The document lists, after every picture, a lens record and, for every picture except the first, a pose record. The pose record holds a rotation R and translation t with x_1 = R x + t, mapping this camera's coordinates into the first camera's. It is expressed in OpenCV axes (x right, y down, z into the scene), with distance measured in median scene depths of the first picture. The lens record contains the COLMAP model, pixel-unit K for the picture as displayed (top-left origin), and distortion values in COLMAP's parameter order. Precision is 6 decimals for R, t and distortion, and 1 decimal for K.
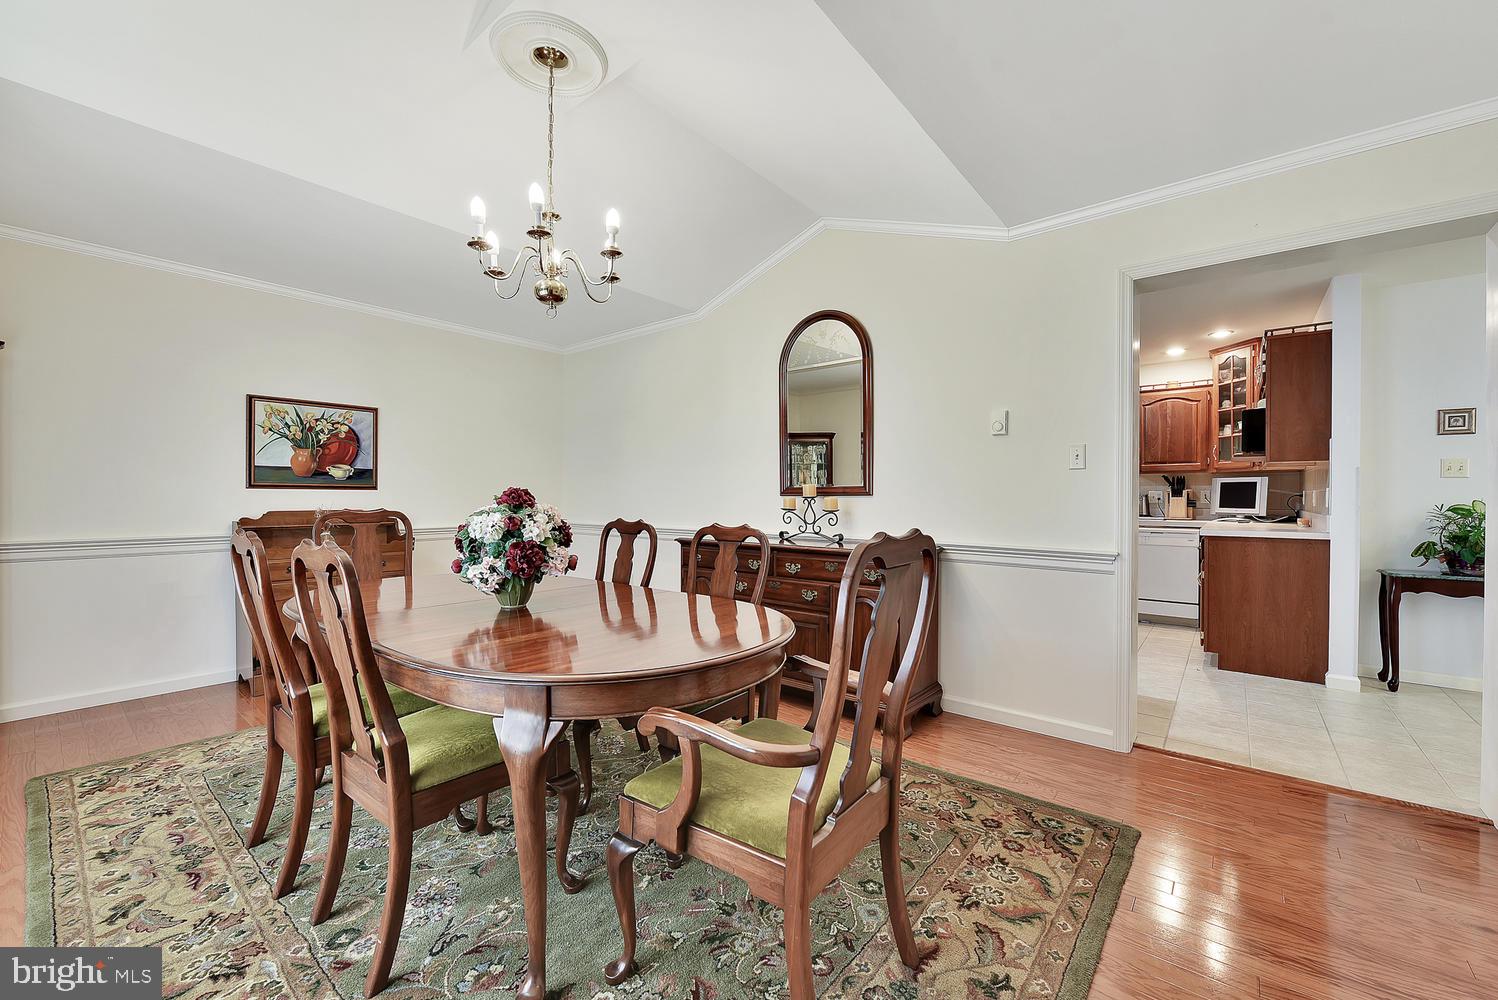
lens RADIAL K [[618.9, 0, 743.5], [0, 618.9, 500.2], [0, 0, 1]] dist [-0.010157, -0.000371]
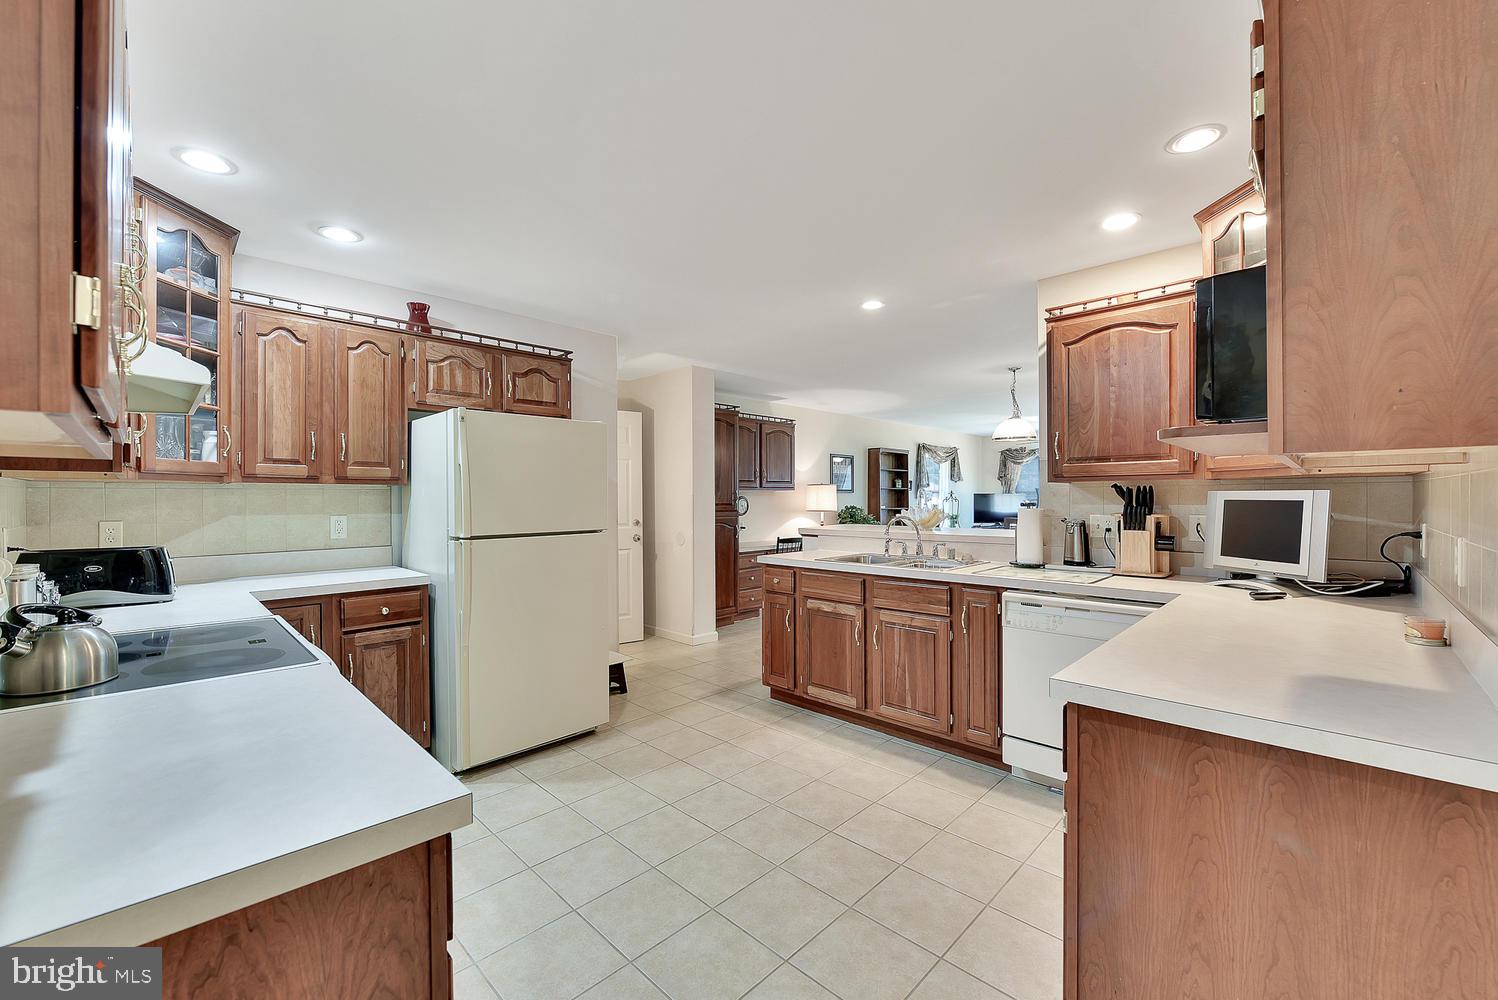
lens RADIAL K [[618.9, 0, 743.5], [0, 618.9, 495.1], [0, 0, 1]] dist [-0.010157, -0.000371]
pose [[0.995720, -0.010319, -0.091848, 0.279578], [0.009482, 0.999909, -0.009545, -0.019174], [0.091938, 0.008633, 0.995727, 0.309575]]
